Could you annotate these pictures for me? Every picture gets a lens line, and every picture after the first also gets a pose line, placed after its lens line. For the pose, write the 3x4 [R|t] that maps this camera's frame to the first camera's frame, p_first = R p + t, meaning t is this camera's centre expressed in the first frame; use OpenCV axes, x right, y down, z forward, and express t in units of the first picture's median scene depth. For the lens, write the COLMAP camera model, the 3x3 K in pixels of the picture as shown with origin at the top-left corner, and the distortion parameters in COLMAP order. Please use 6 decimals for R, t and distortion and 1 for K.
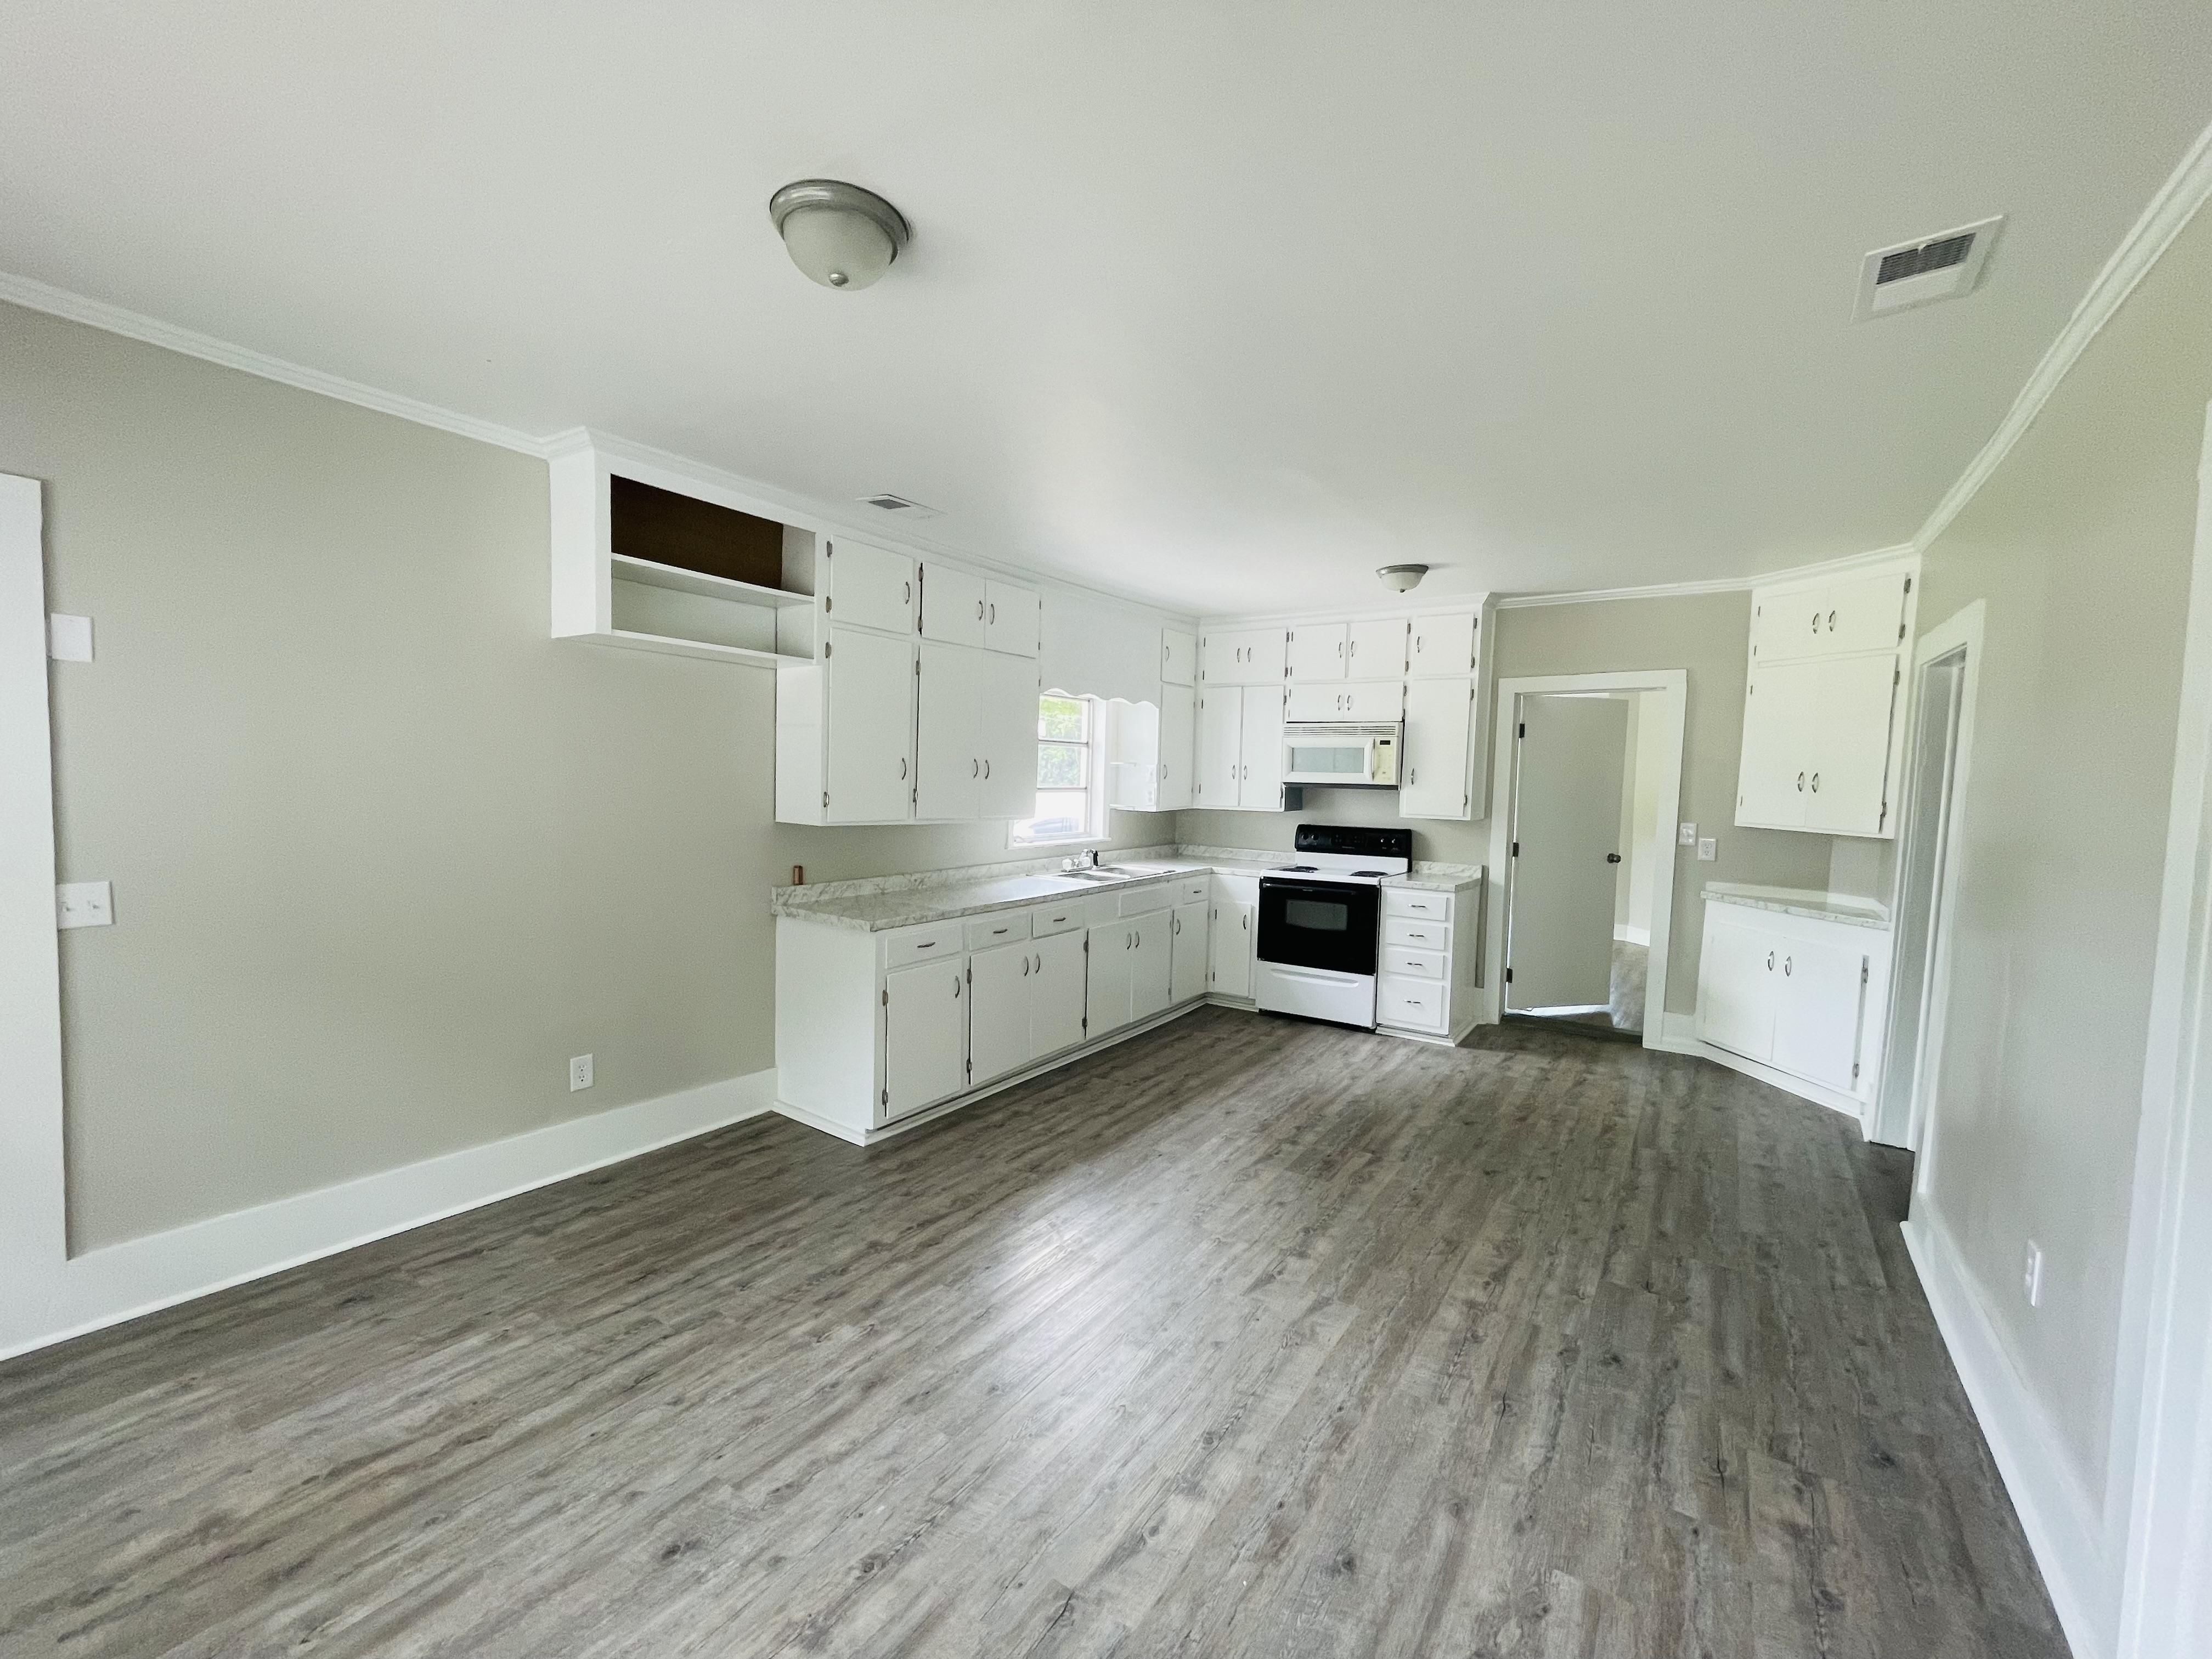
lens RADIAL K [[901.2, 0, 1108.7], [0, 901.2, 825.0], [0, 0, 1]] dist [-0.004871, 0.000654]
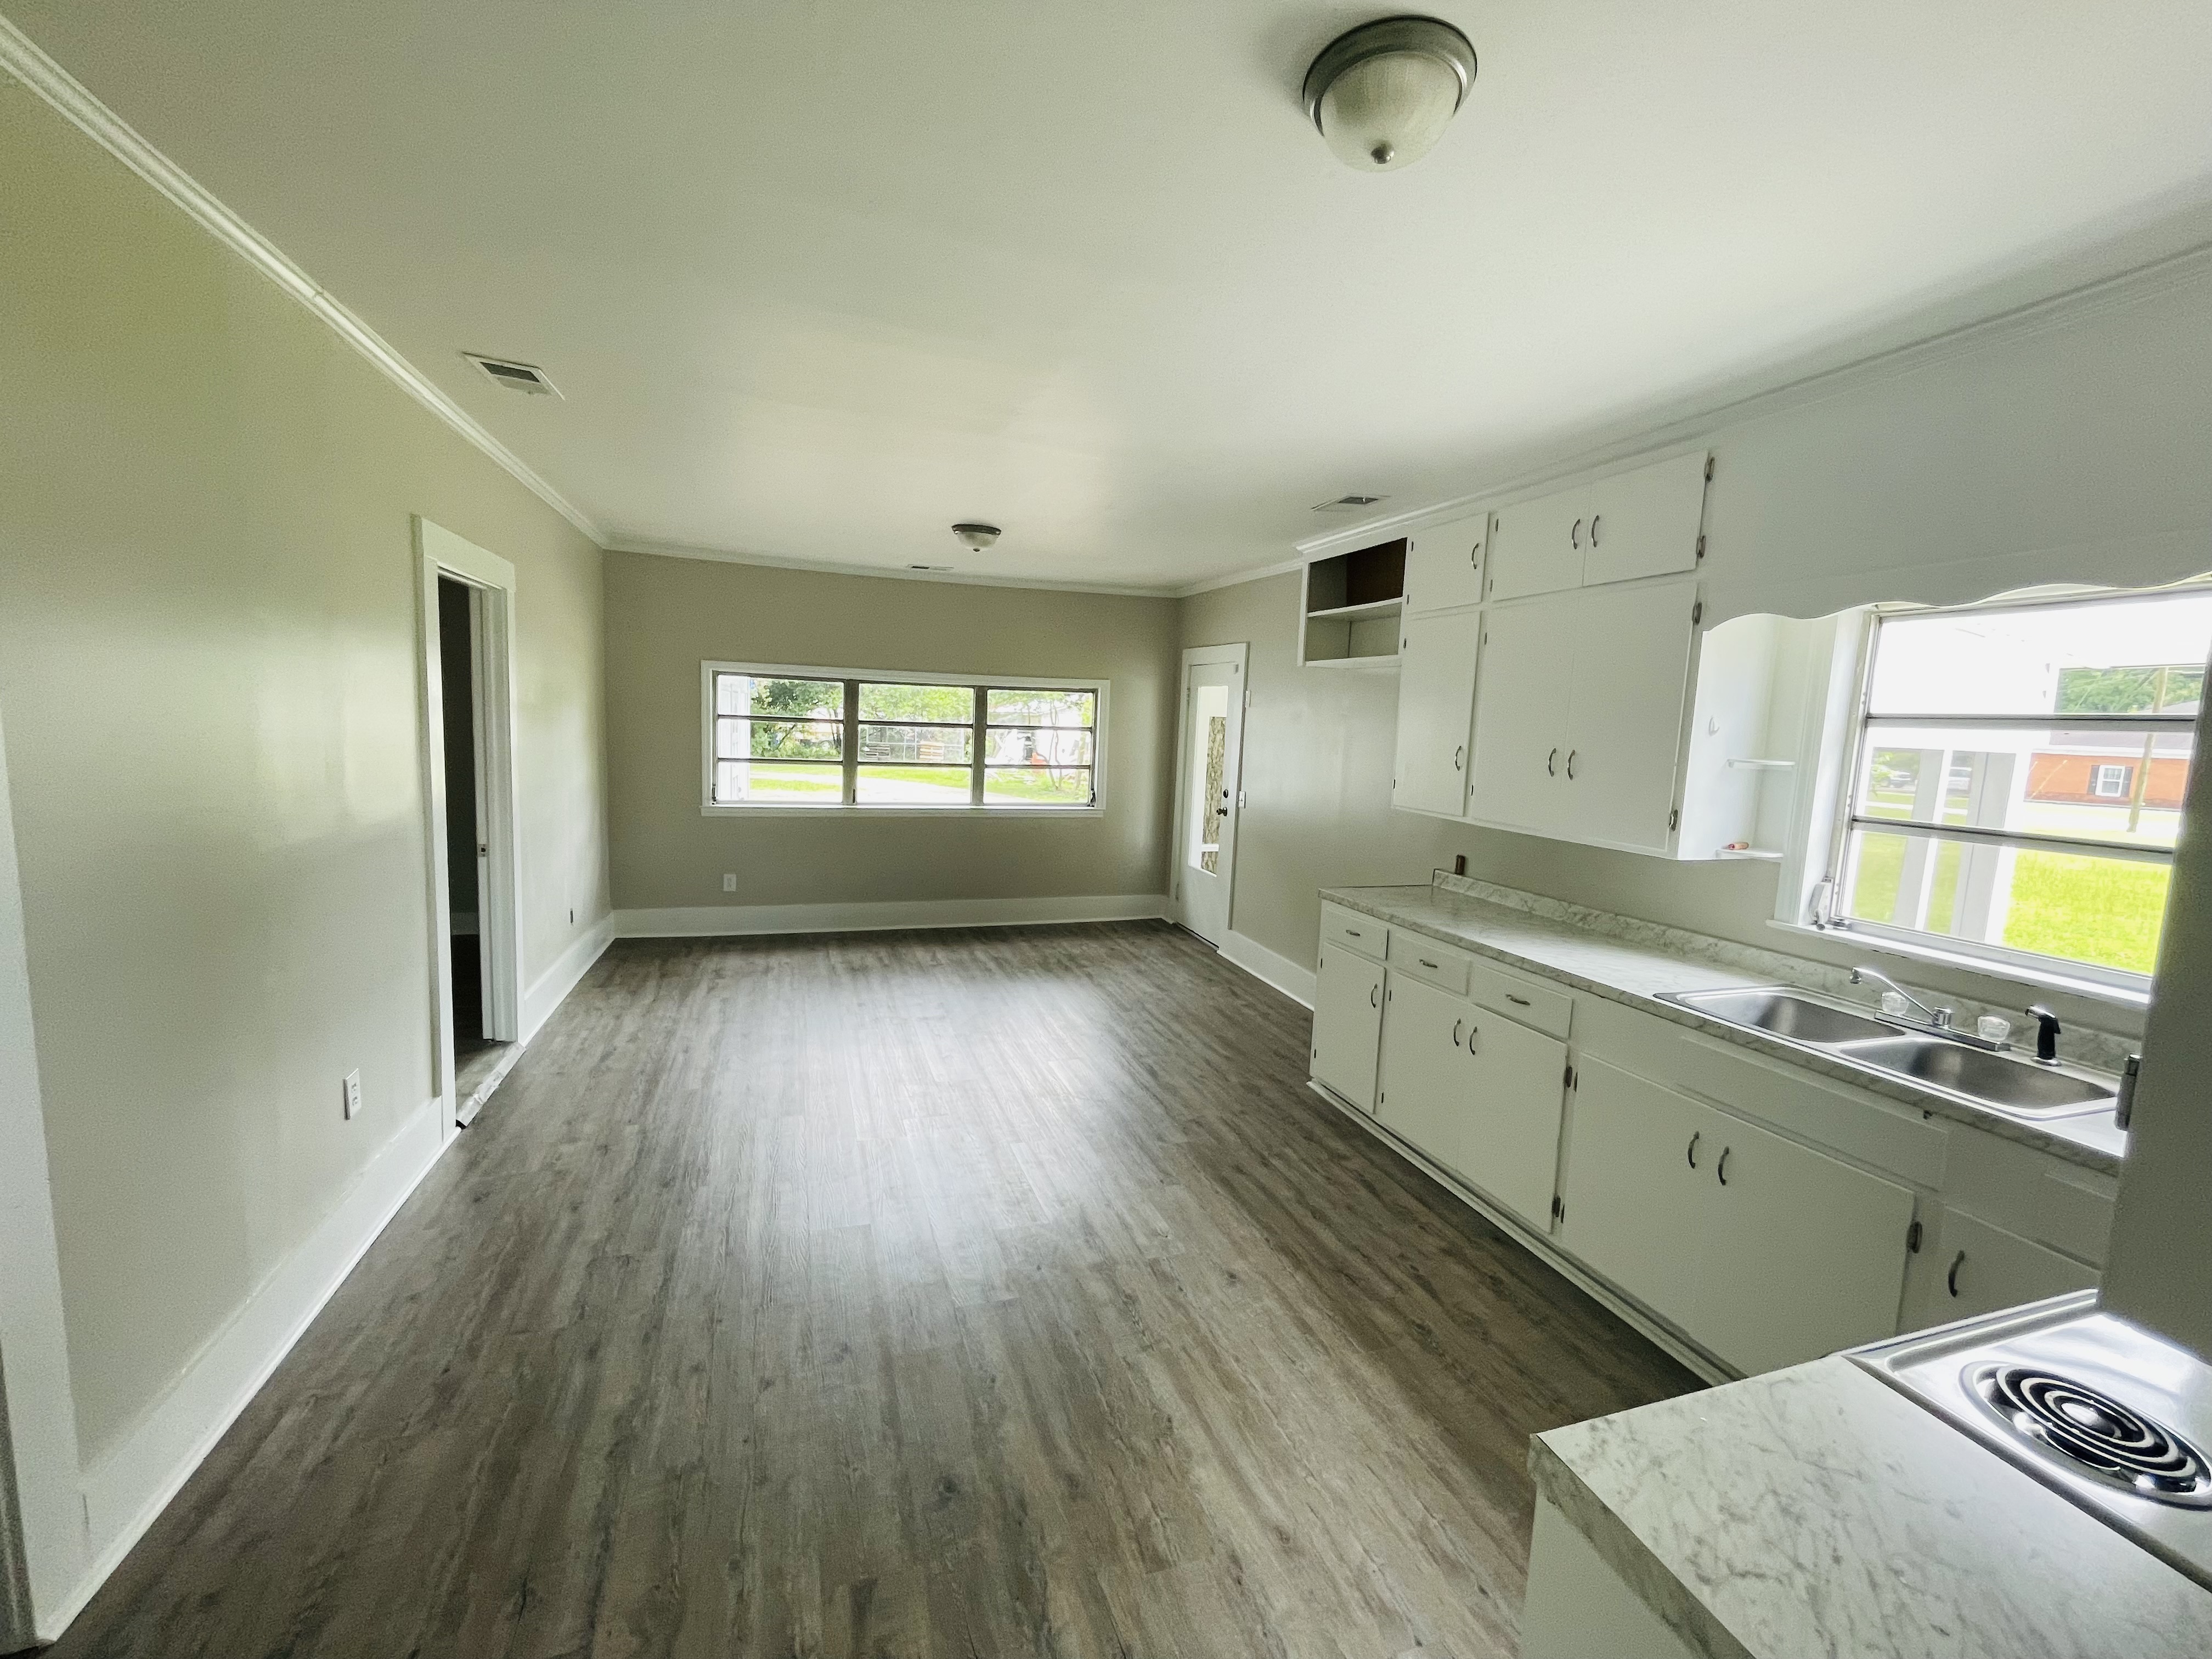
lens RADIAL K [[901.2, 0, 1101.2], [0, 901.2, 827.6], [0, 0, 1]] dist [-0.004871, 0.000654]
pose [[-0.597106, 0.041527, -0.801087, 0.711677], [-0.105777, 0.985862, 0.129949, -0.074955], [0.795158, 0.162330, -0.584272, 1.281633]]
